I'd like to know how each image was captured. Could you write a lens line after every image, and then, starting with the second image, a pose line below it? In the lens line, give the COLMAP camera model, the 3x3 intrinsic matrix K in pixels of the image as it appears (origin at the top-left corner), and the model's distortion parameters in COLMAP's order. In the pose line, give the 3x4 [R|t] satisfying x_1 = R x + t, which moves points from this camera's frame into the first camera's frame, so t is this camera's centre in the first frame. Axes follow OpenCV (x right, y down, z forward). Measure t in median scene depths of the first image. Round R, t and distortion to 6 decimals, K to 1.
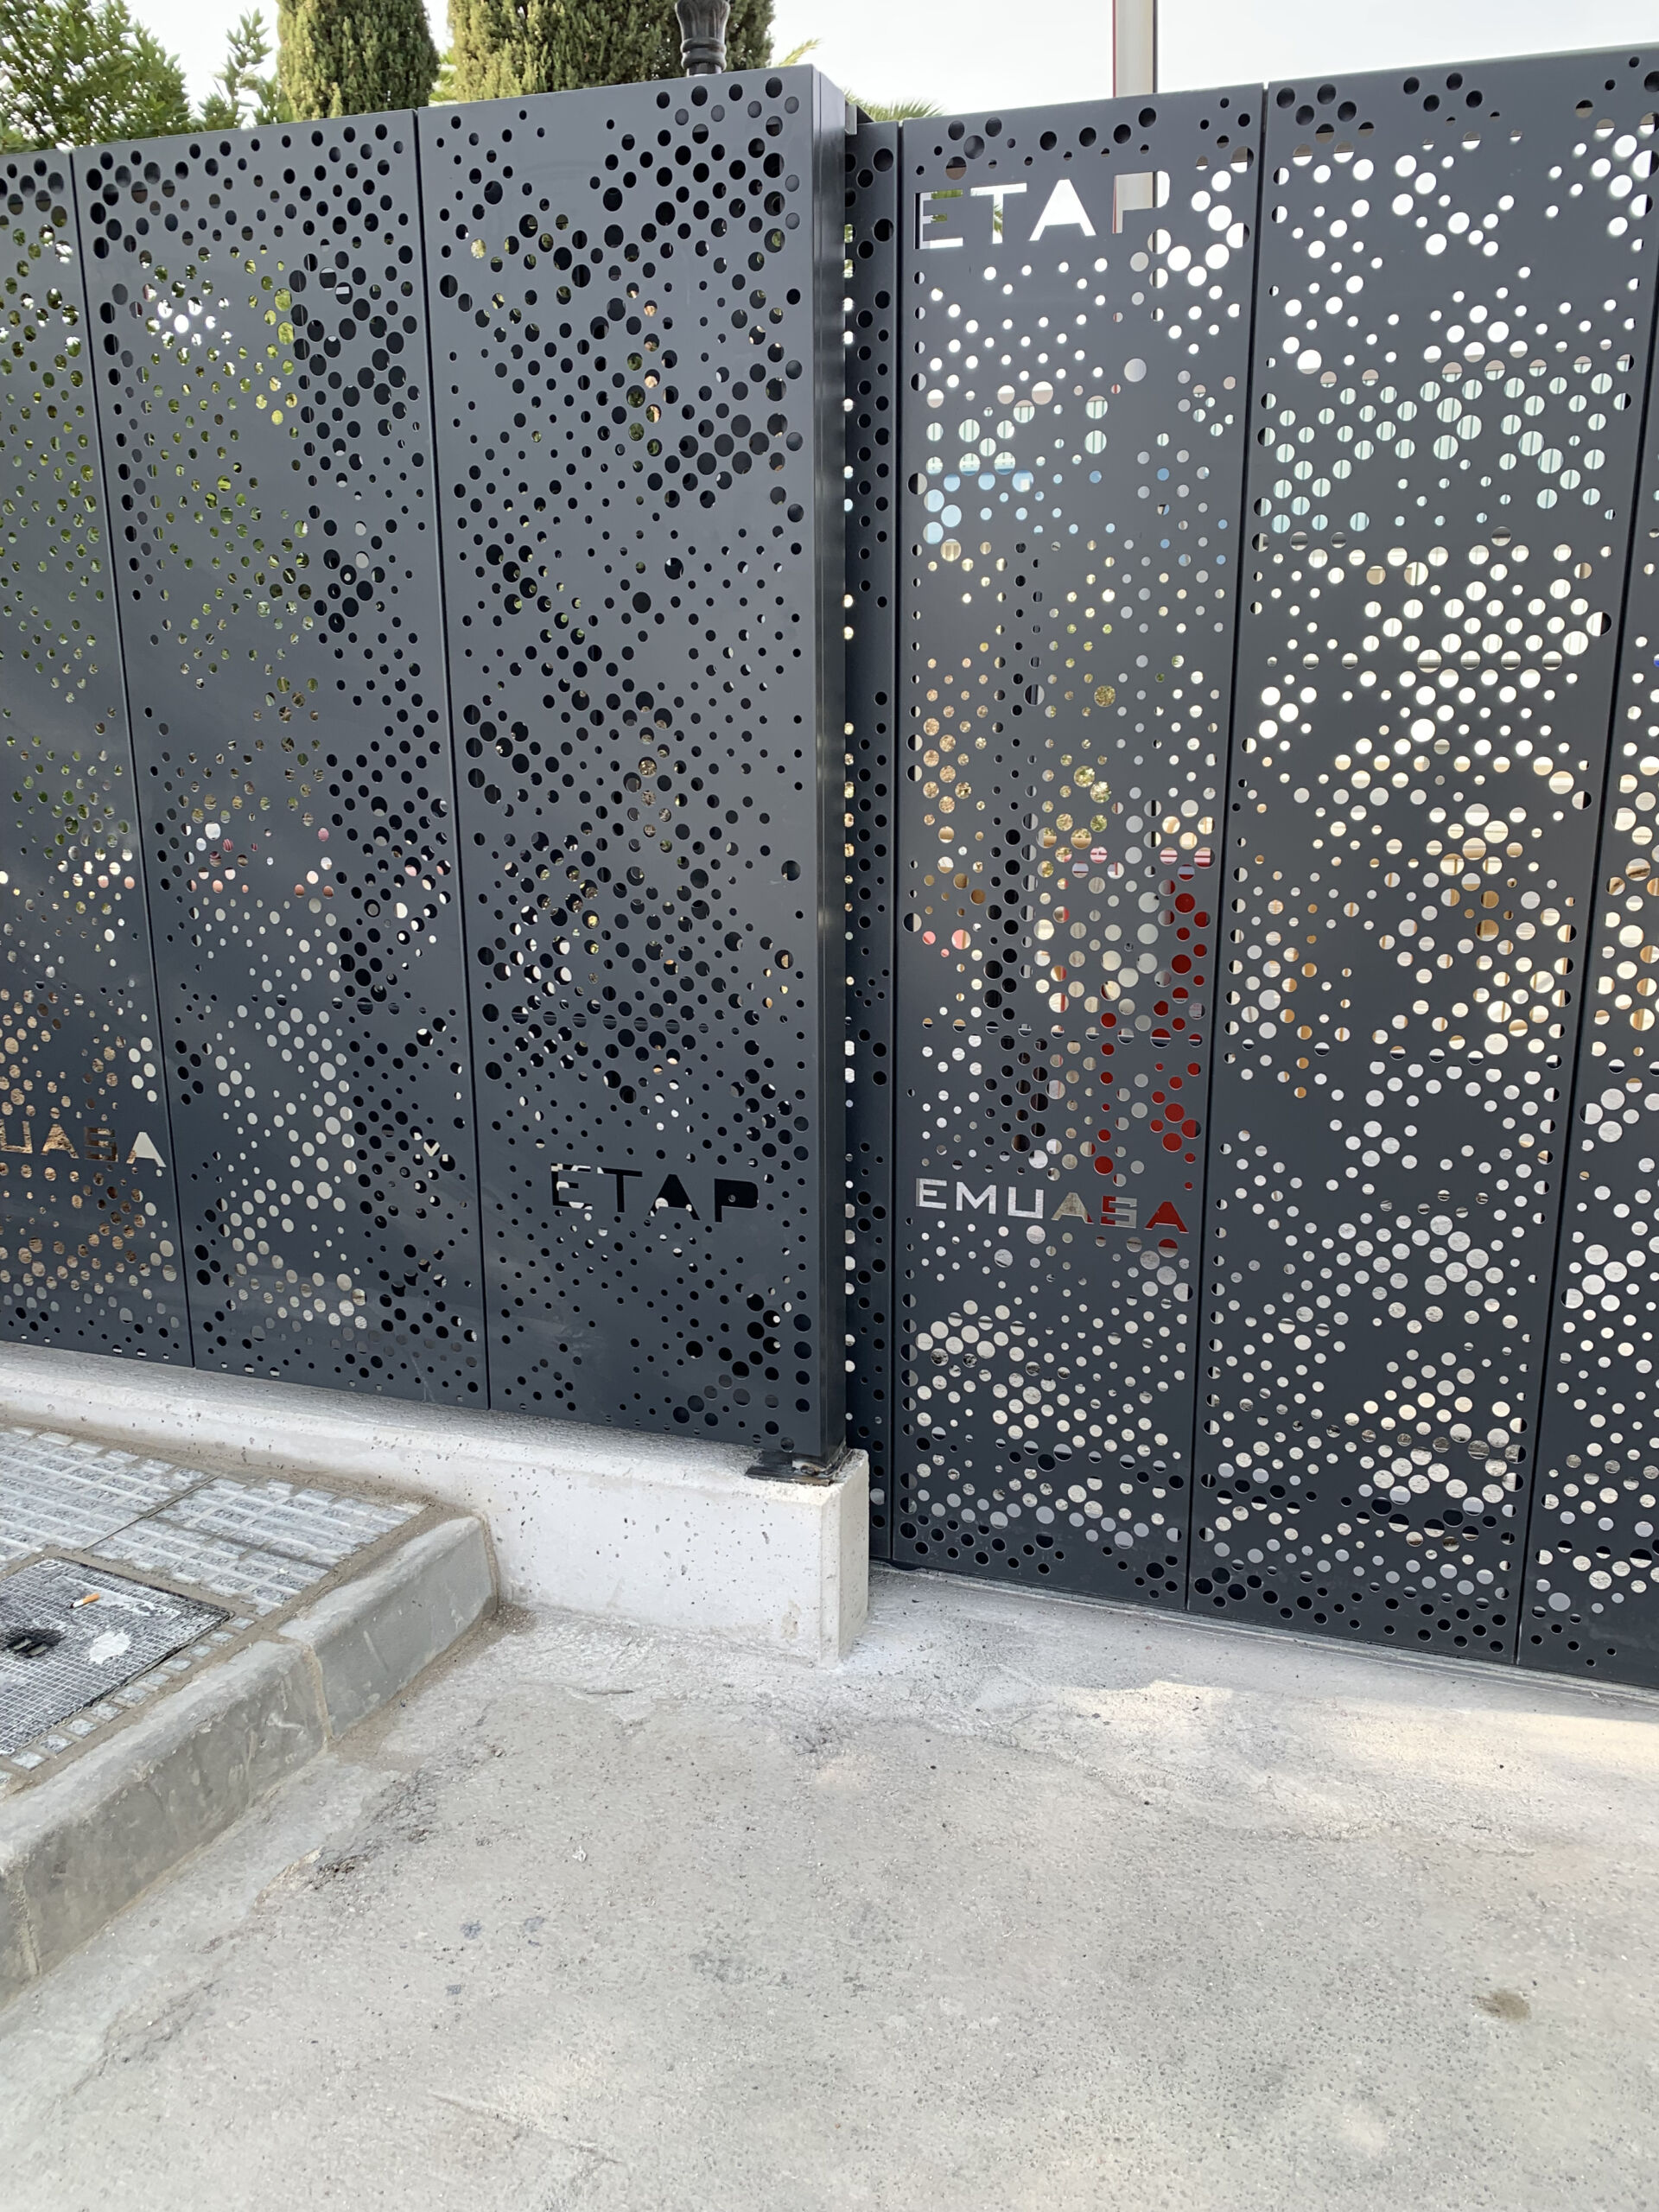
lens RADIAL K [[1733.6, 0, 848.5], [0, 1733.6, 1097.7], [0, 0, 1]] dist [0.037307, -0.032274]
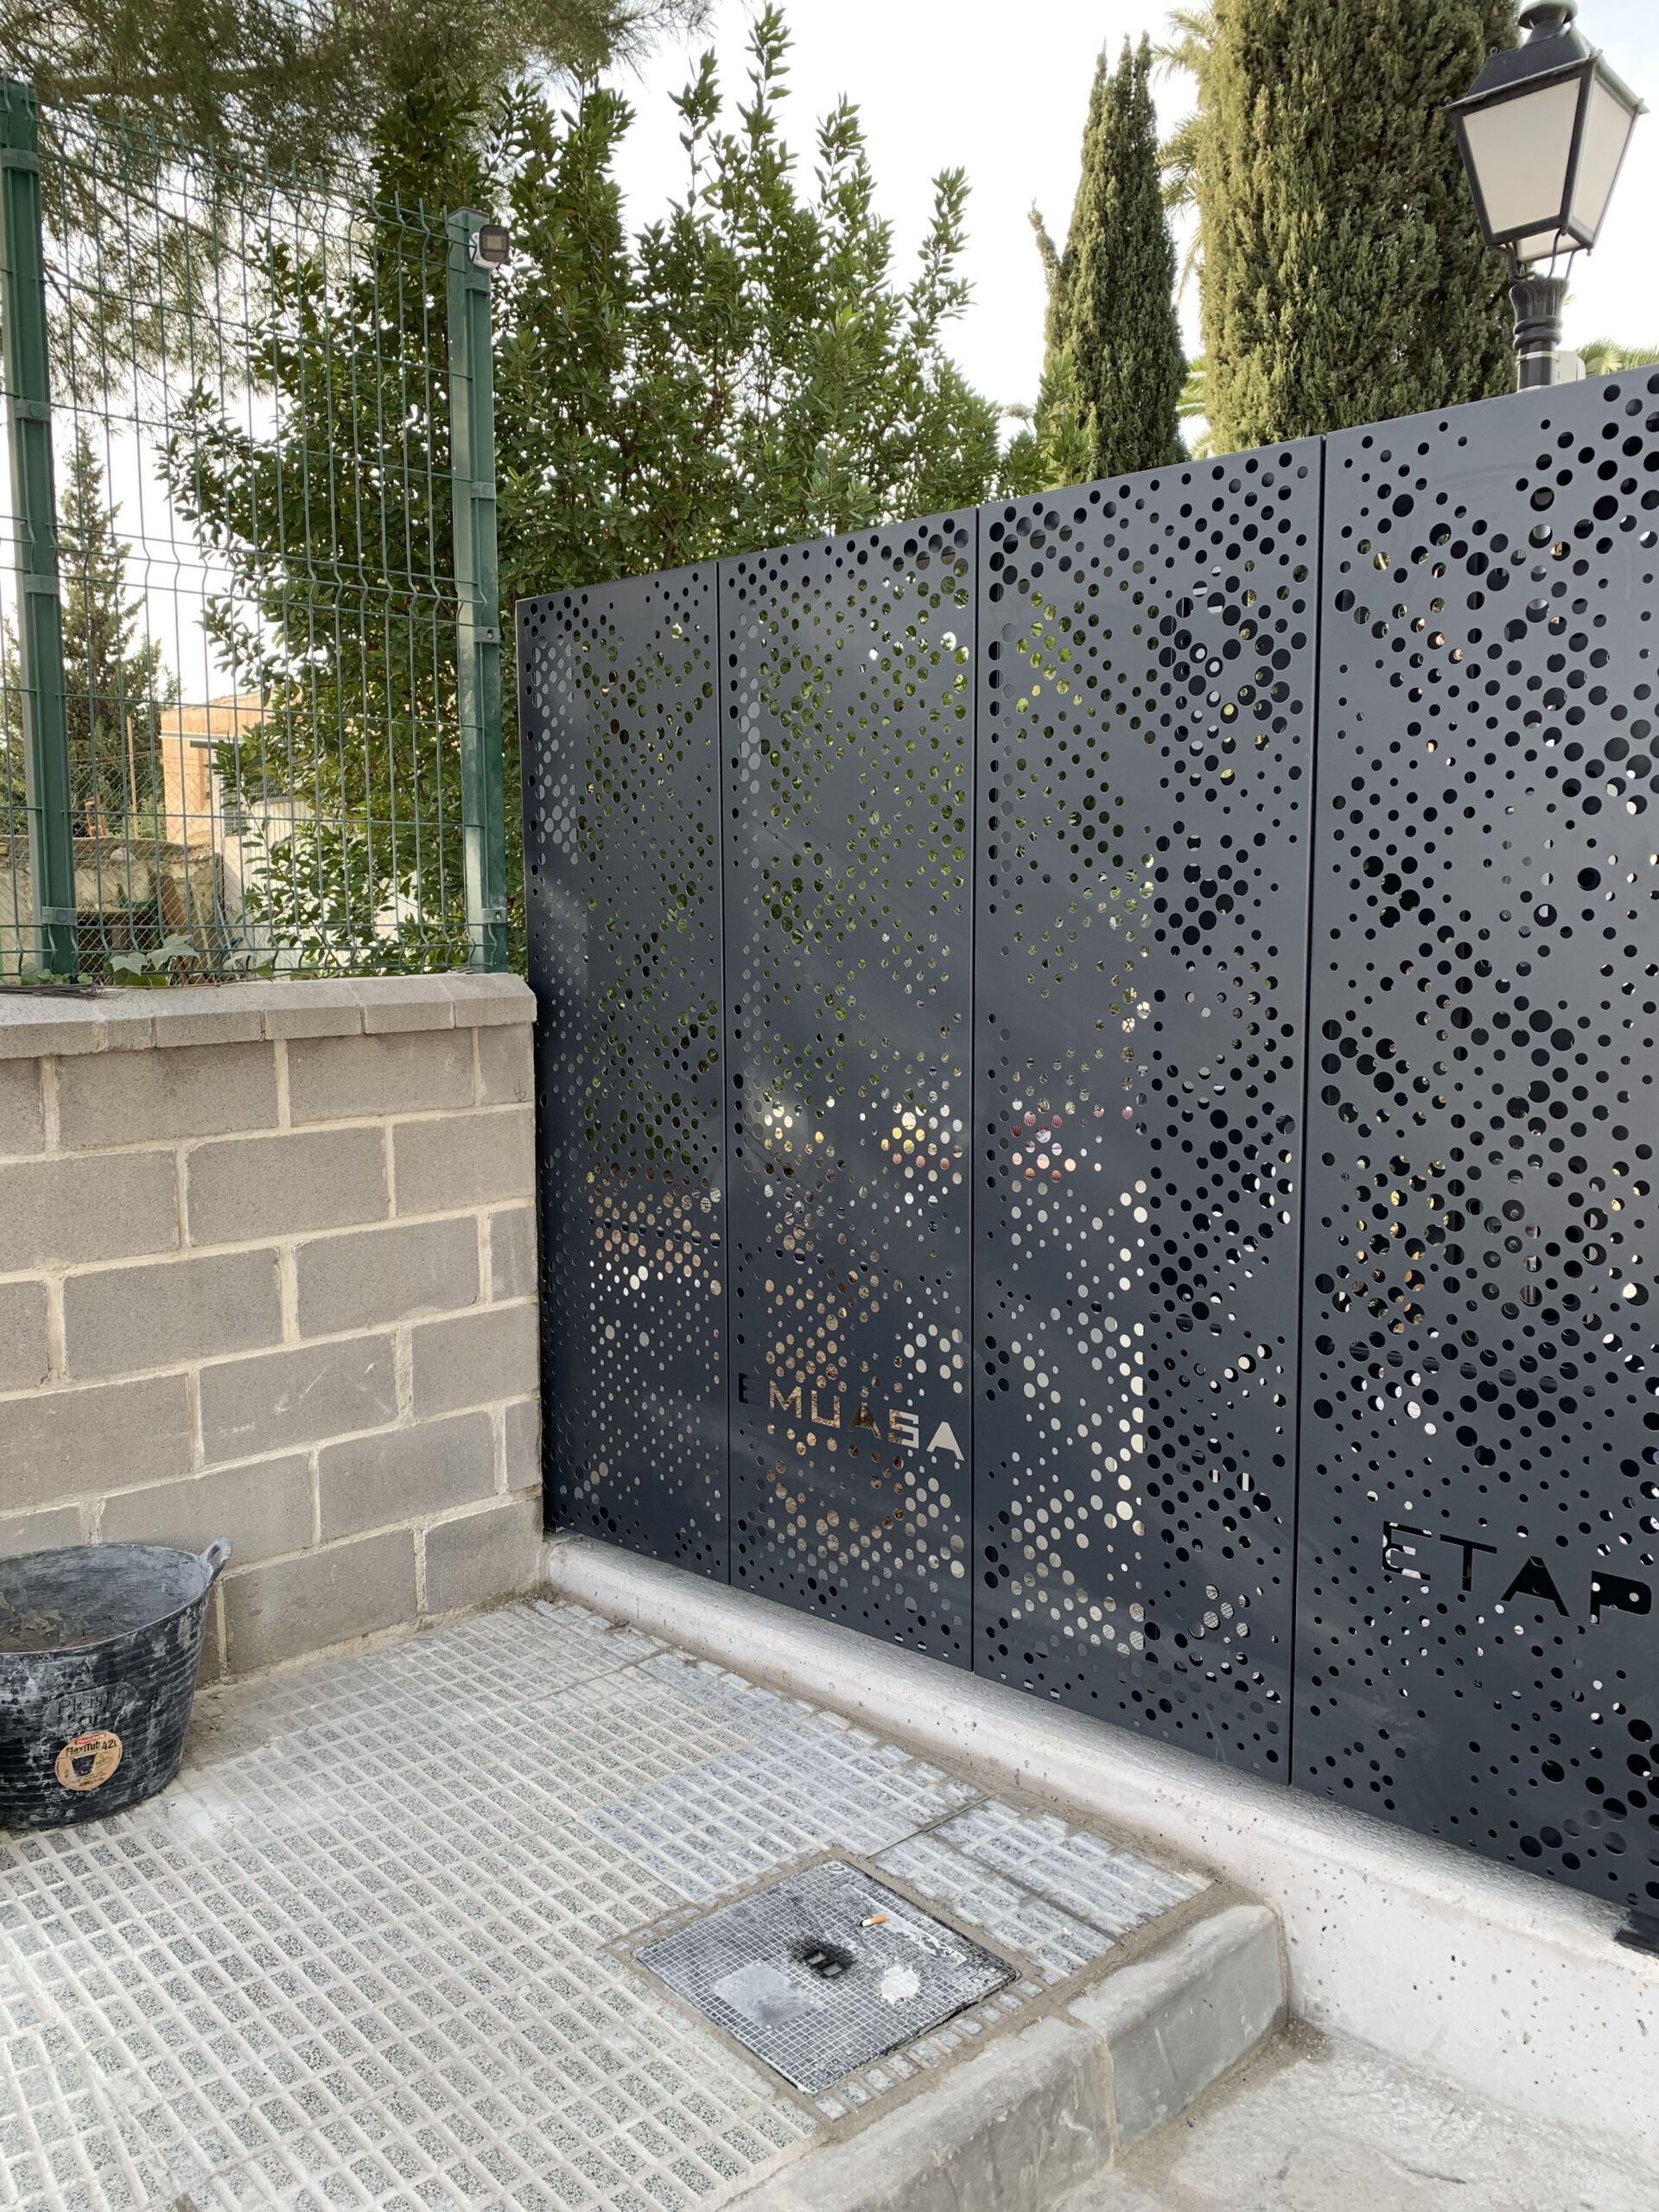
lens RADIAL K [[1733.6, 0, 792.8], [0, 1733.6, 1110.1], [0, 0, 1]] dist [0.037307, -0.032274]
pose [[0.913013, 0.041866, -0.405777, -0.095863], [-0.095631, 0.988967, -0.113137, -0.041420], [0.396564, 0.142100, 0.906943, 0.034493]]
